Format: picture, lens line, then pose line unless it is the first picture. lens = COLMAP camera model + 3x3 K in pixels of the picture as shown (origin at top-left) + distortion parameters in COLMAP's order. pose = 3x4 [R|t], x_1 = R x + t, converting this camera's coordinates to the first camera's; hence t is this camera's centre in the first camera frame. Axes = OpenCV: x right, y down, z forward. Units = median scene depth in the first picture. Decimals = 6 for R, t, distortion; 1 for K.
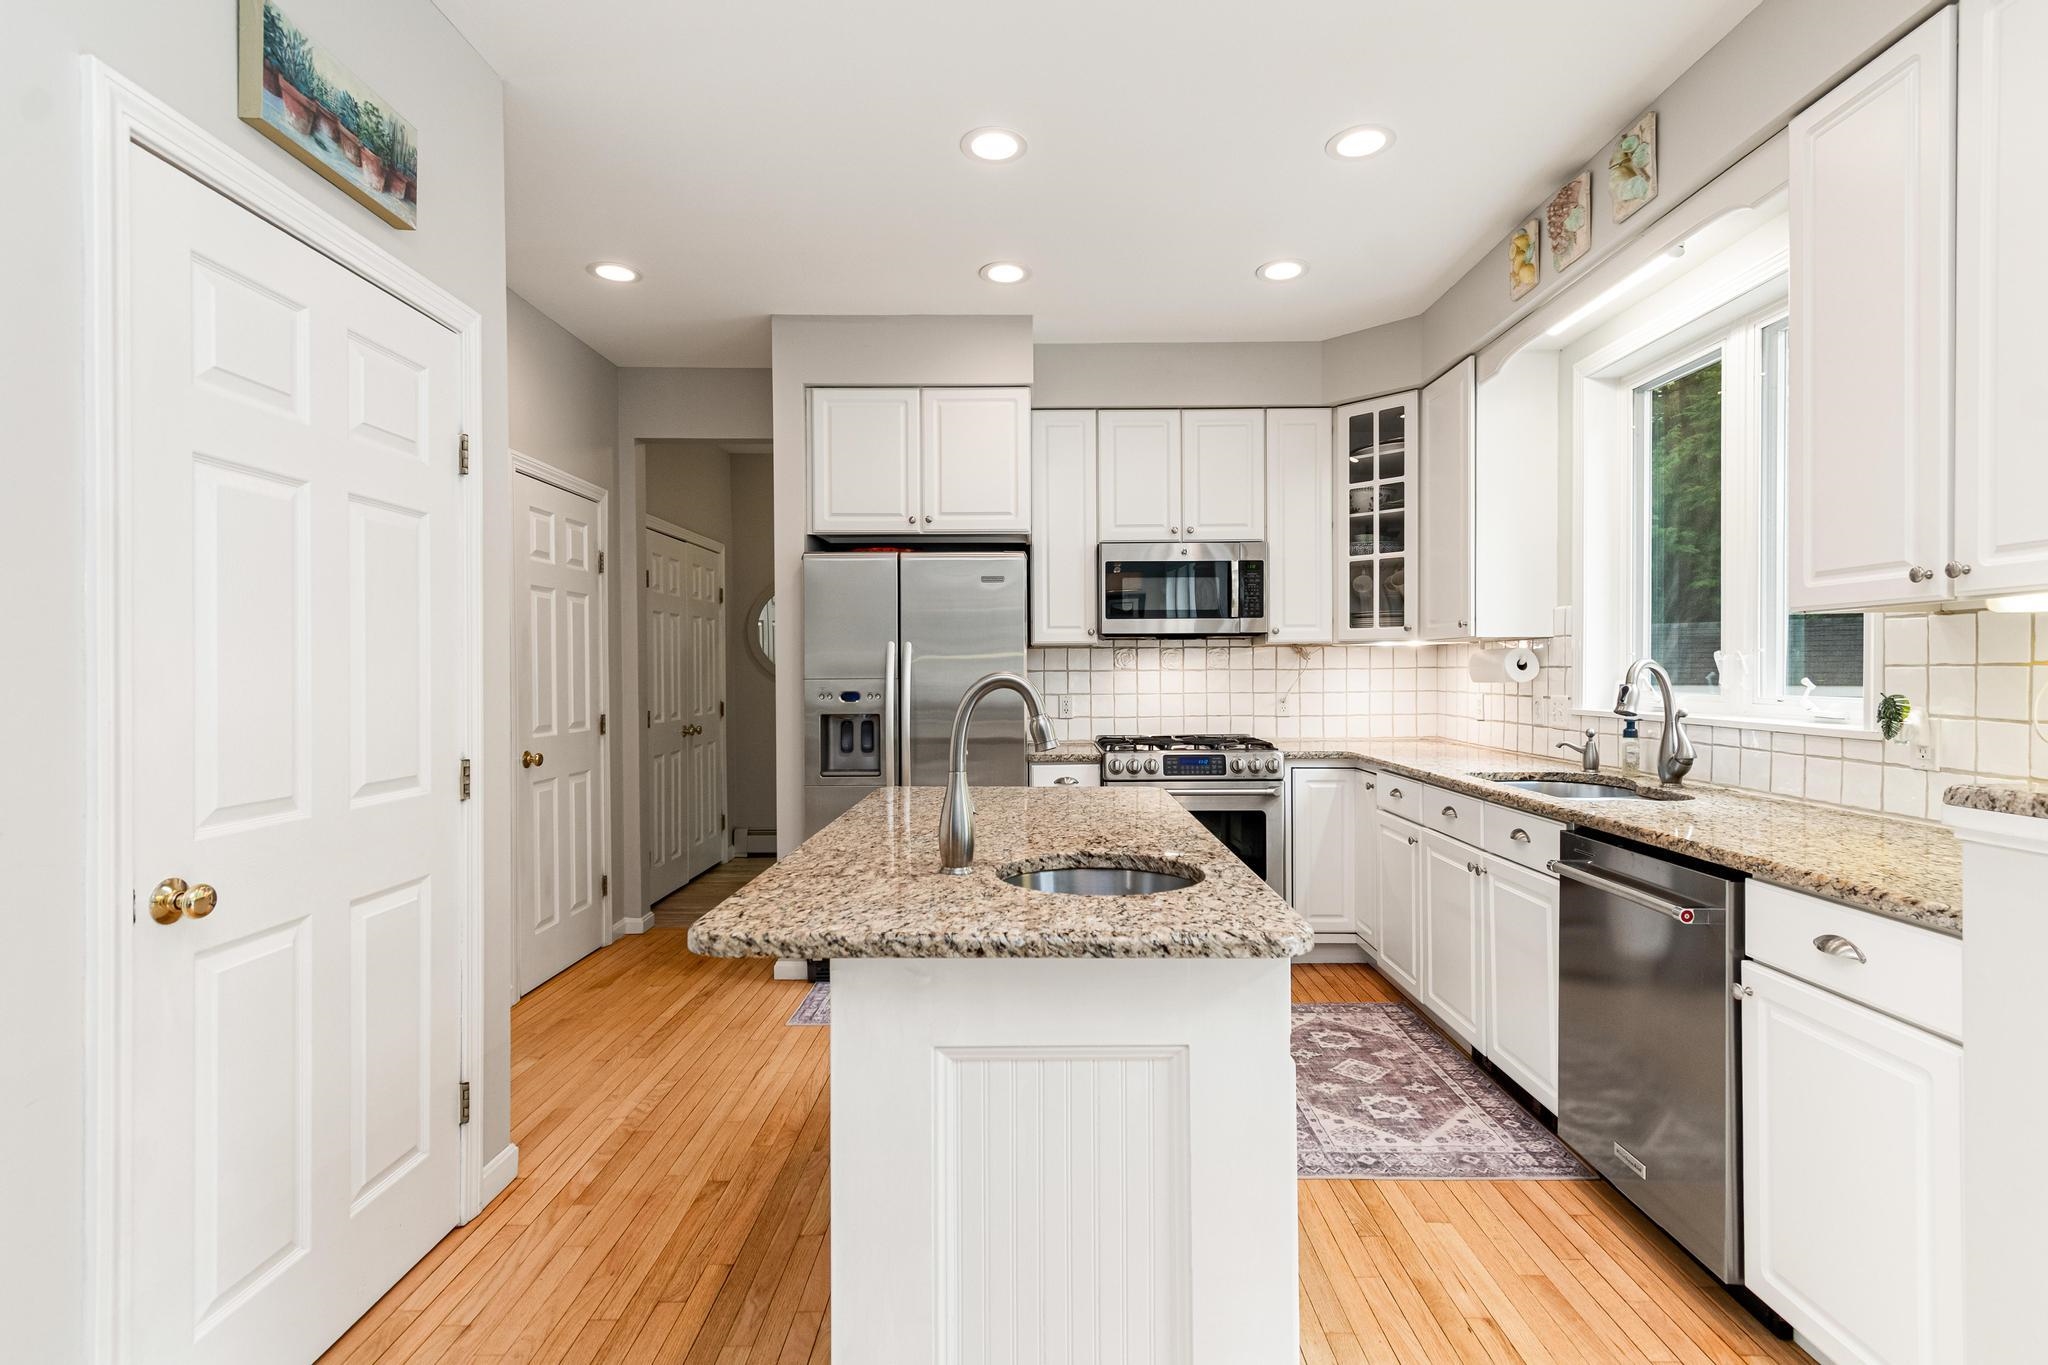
lens RADIAL K [[985.0, 0, 1024.6], [0, 985.0, 678.0], [0, 0, 1]] dist [0.023304, -0.005697]
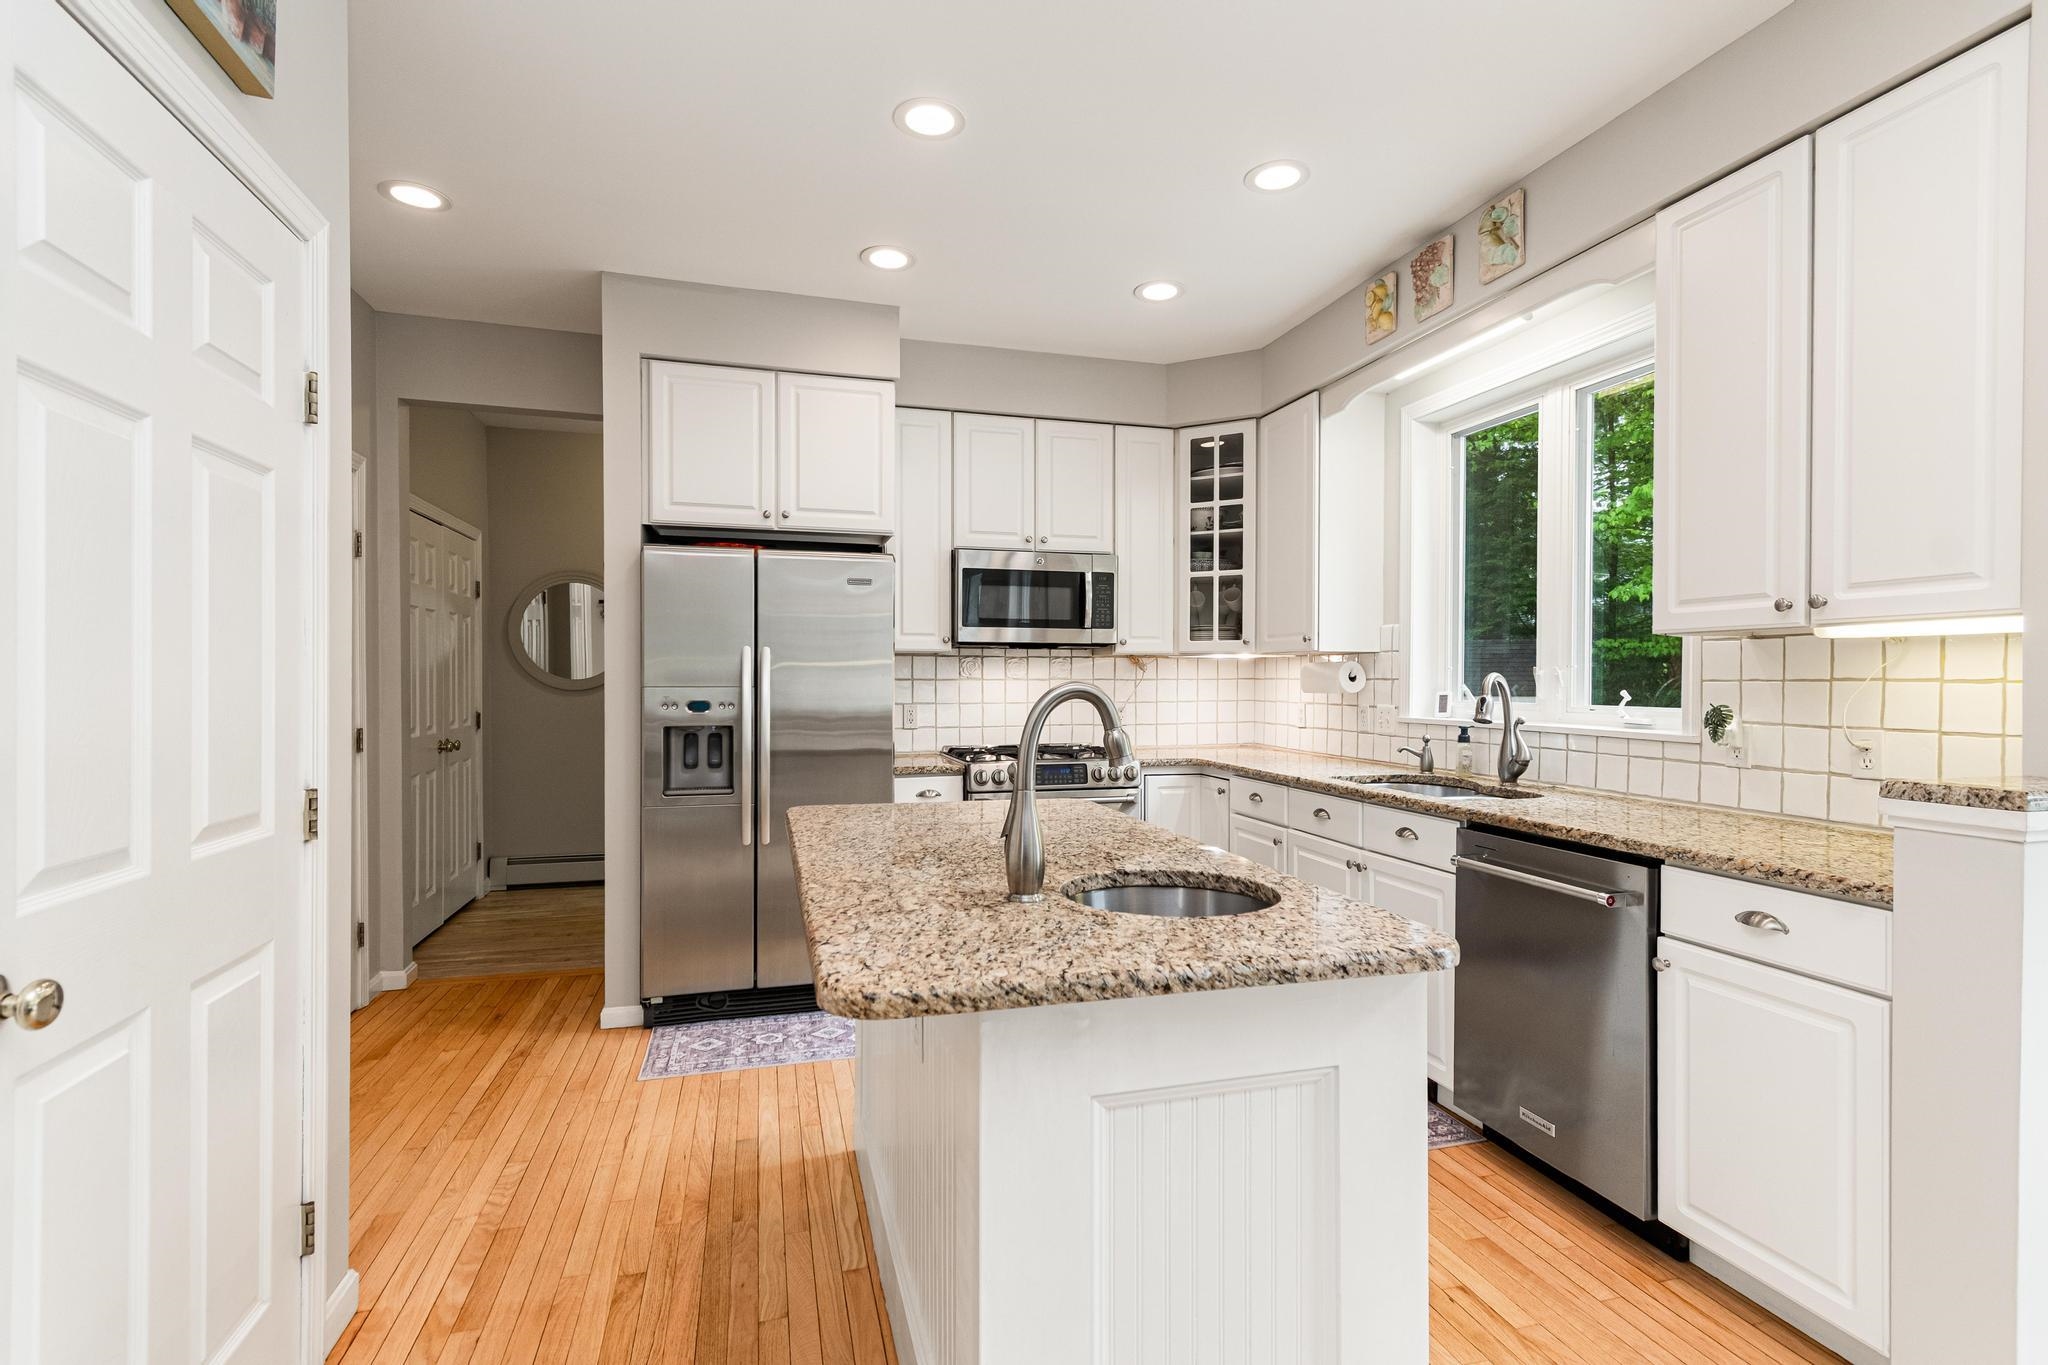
lens RADIAL K [[980.7, 0, 1032.4], [0, 980.7, 686.4], [0, 0, 1]] dist [0.023178, -0.007390]
pose [[0.959002, 0.004839, 0.283357, -0.165946], [-0.004785, 0.999988, -0.000883, -0.000293], [-0.283358, -0.000509, 0.959014, 0.063012]]
